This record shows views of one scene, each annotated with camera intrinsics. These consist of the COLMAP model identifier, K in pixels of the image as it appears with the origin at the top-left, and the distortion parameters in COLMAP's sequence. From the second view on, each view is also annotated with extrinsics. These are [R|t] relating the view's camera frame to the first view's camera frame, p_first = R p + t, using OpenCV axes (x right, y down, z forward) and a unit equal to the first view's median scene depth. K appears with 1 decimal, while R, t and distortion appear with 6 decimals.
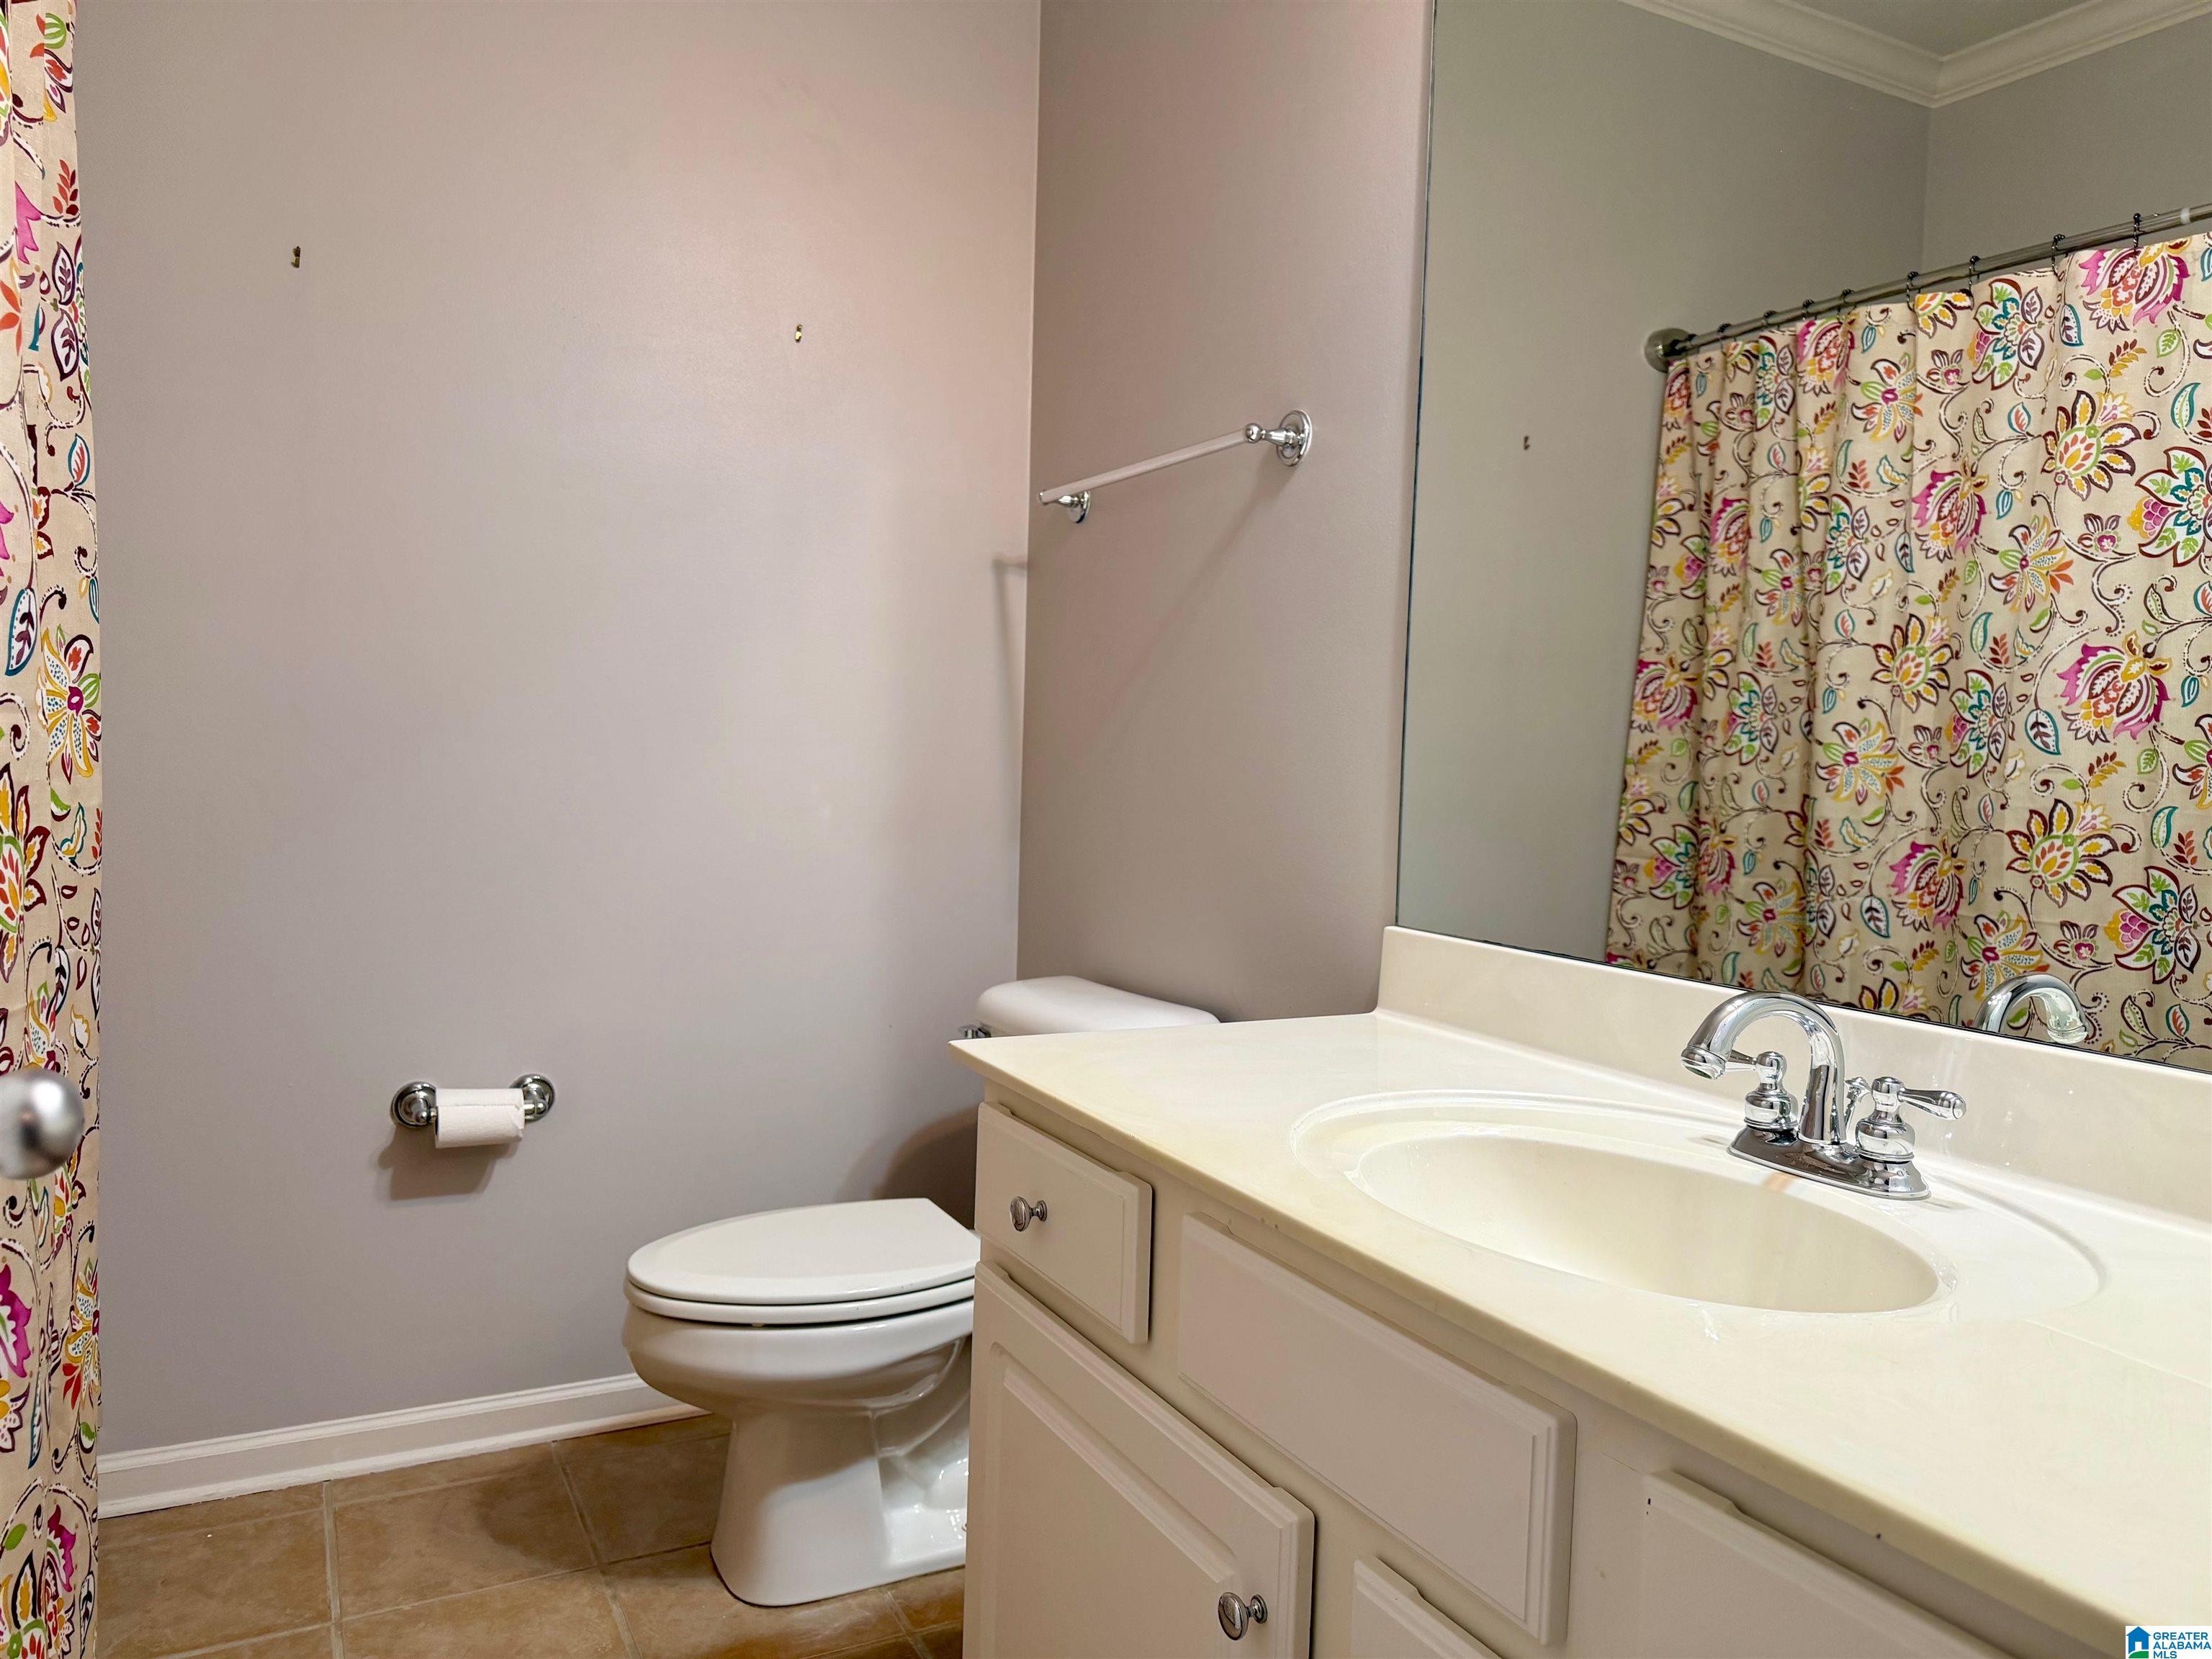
lens RADIAL K [[2574.7, 0, 1098.1], [0, 2574.7, 936.7], [0, 0, 1]] dist [0.164510, -0.726356]
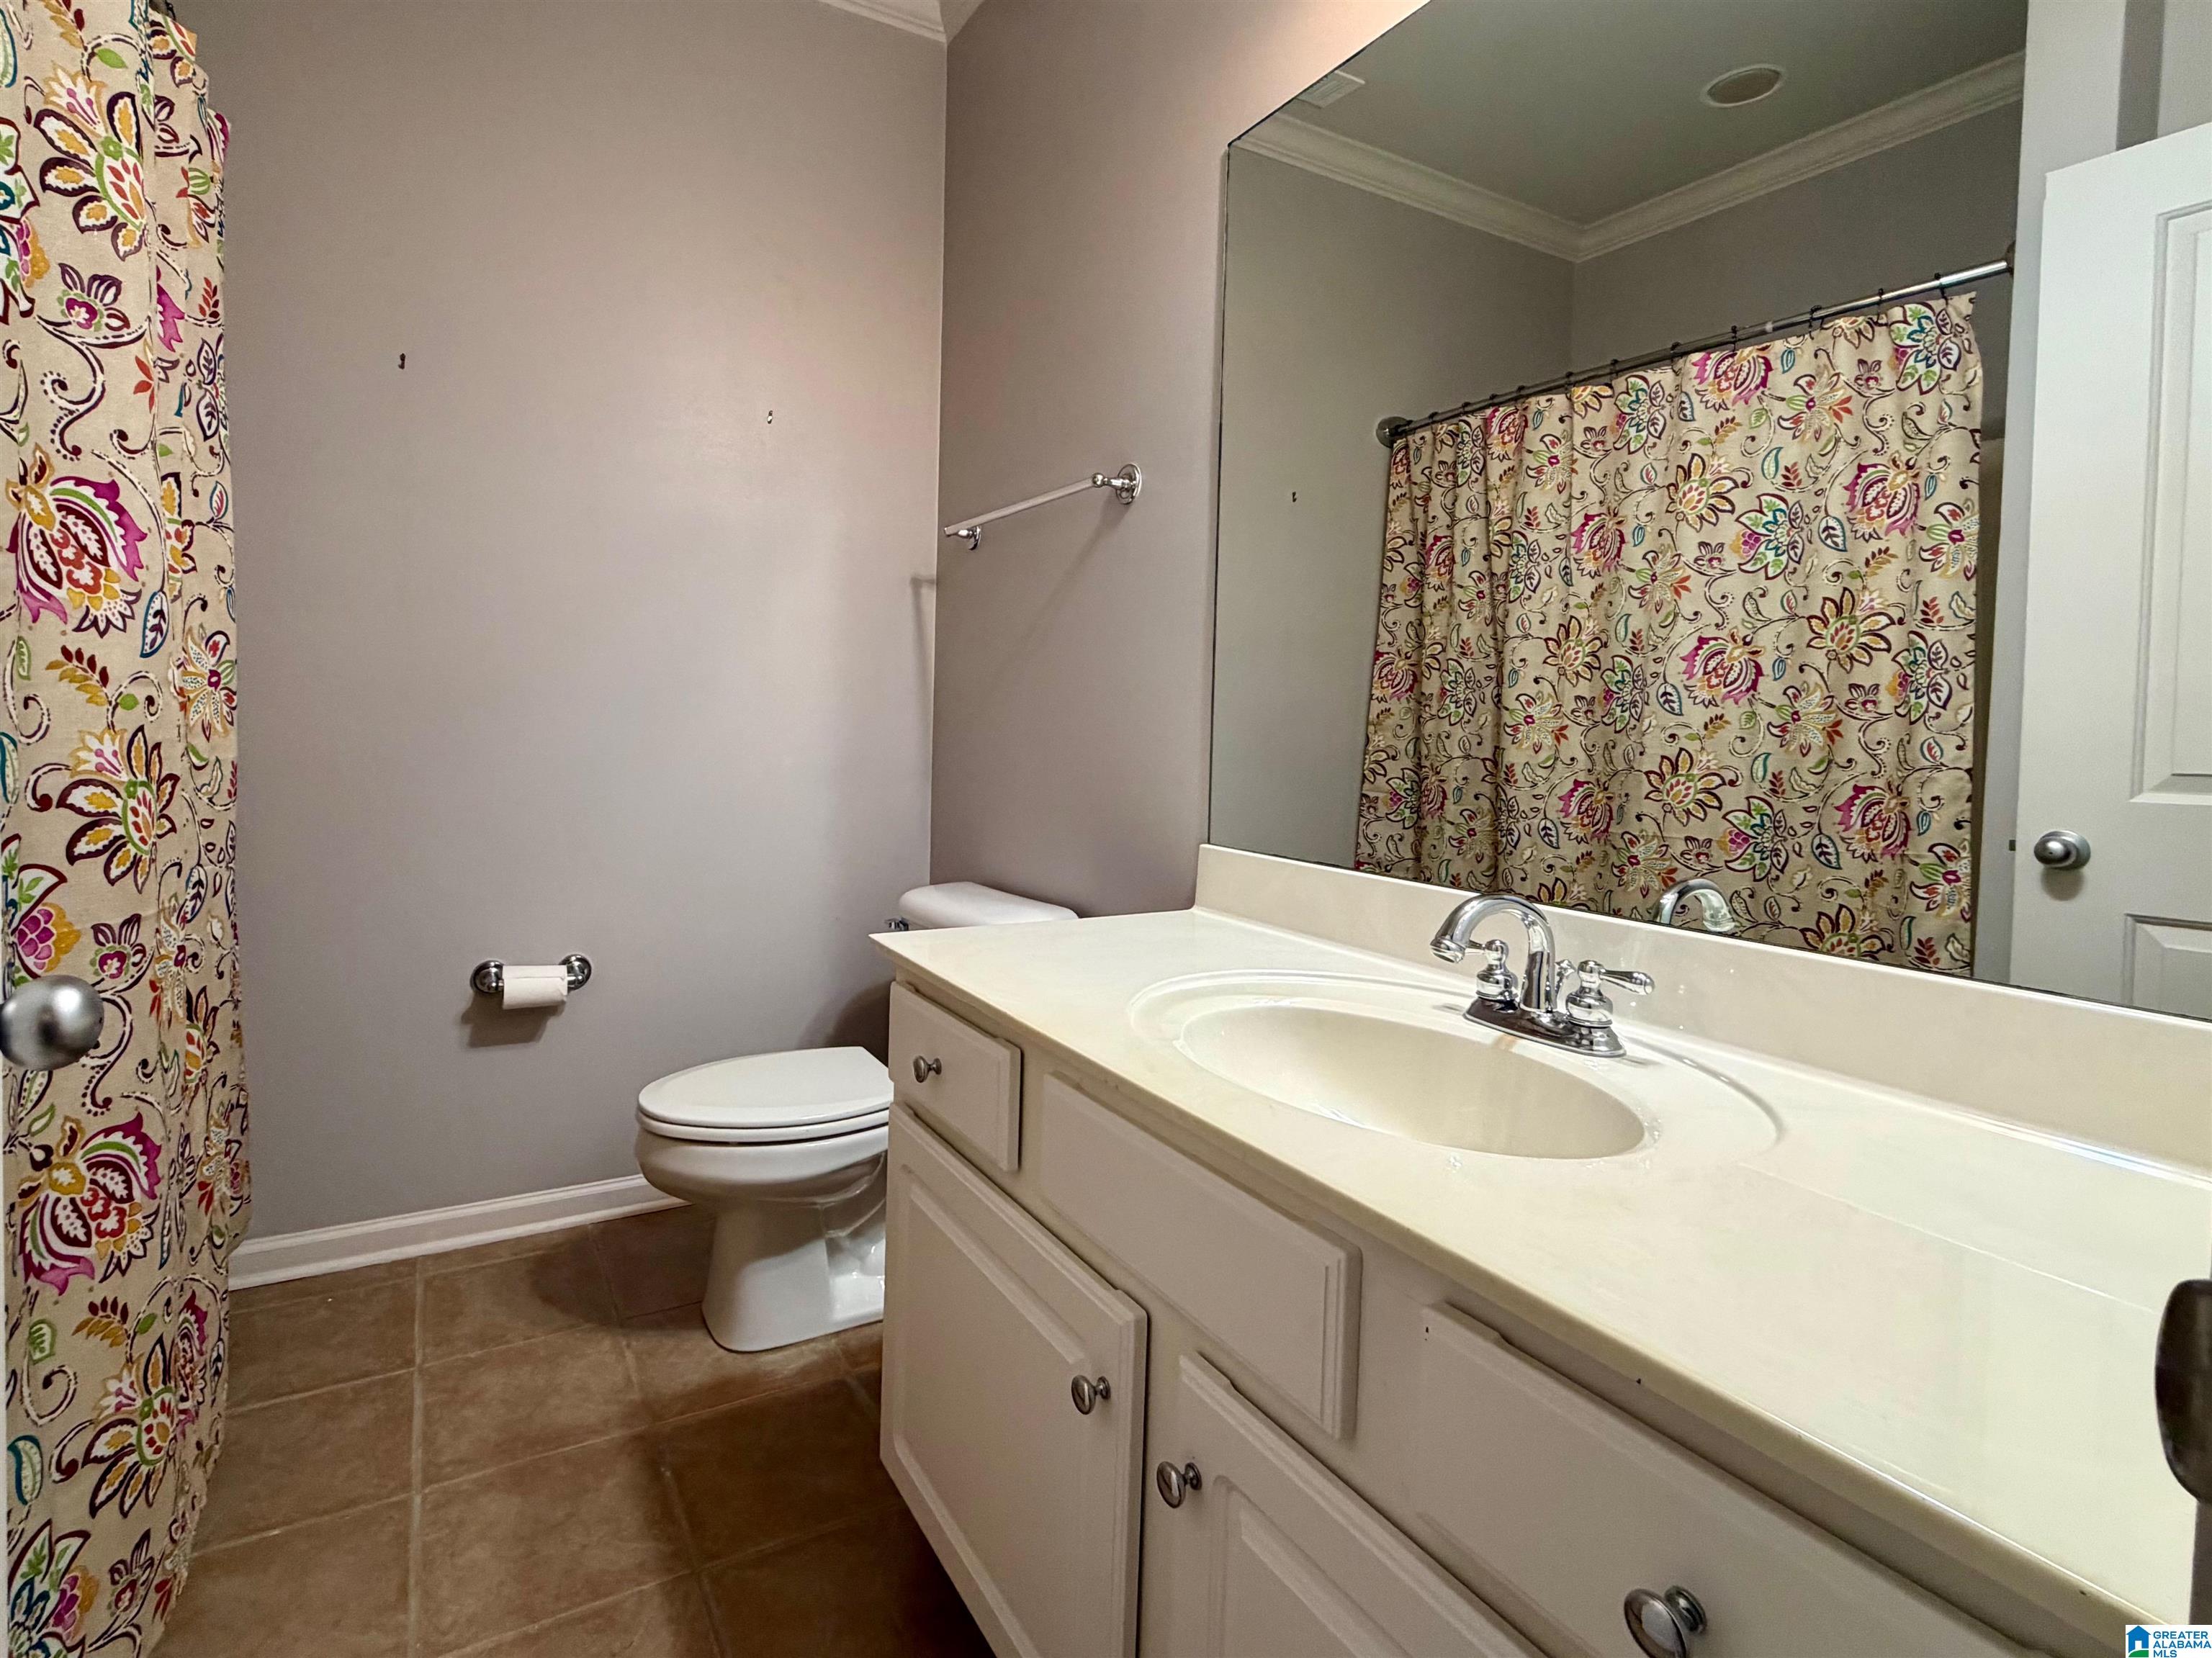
lens RADIAL K [[1121.1, 0, 1106.0], [0, 1121.1, 829.0], [0, 0, 1]] dist [-0.000007, -0.078789]
pose [[0.999062, -0.005903, 0.042892, 0.038297], [0.006145, 0.999966, -0.005508, -0.008575], [-0.042858, 0.005767, 0.999065, 0.421535]]
